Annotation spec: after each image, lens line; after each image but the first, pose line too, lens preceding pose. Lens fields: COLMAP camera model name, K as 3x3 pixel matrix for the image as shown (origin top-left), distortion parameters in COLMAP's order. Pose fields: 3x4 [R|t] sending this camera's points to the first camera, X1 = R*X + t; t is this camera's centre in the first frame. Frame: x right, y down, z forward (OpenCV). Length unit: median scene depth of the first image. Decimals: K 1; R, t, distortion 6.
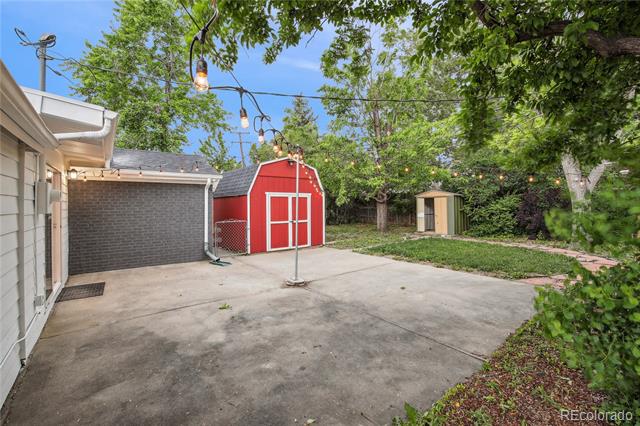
lens RADIAL K [[280.6, 0, 320.3], [0, 280.6, 206.3], [0, 0, 1]] dist [-0.030246, -0.000052]
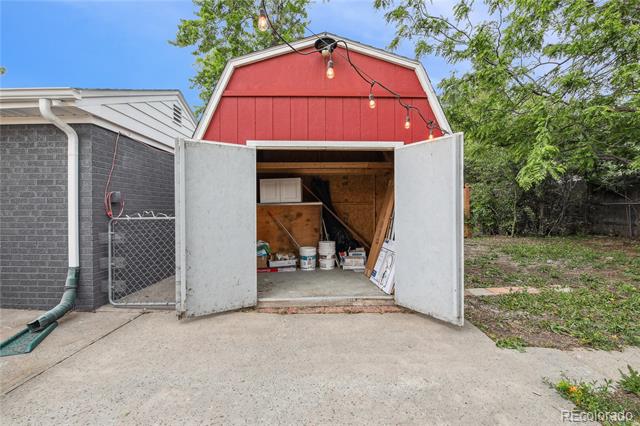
lens RADIAL K [[280.6, 0, 320.3], [0, 280.6, 206.3], [0, 0, 1]] dist [-0.030246, -0.000052]
pose [[0.792847, 0.003065, -0.609413, 0.091860], [-0.007488, 0.999961, -0.004713, 0.032600], [0.609375, 0.008300, 0.792839, 0.733728]]
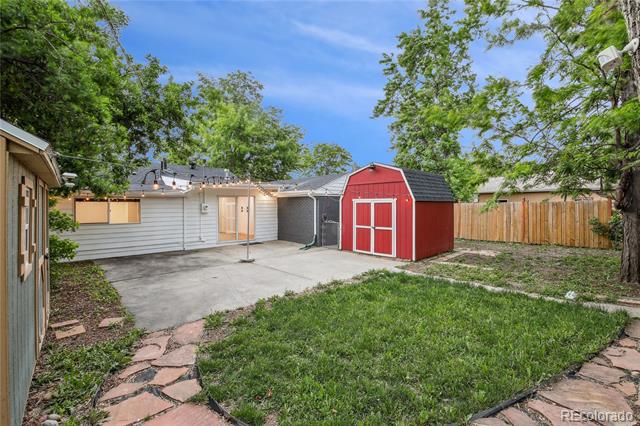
lens RADIAL K [[280.6, 0, 320.3], [0, 280.6, 206.3], [0, 0, 1]] dist [-0.030246, -0.000052]
pose [[0.082620, 0.010468, -0.996526, 0.885919], [-0.003379, 0.999942, 0.010224, -0.030944], [0.996575, 0.002522, 0.082651, 0.732214]]
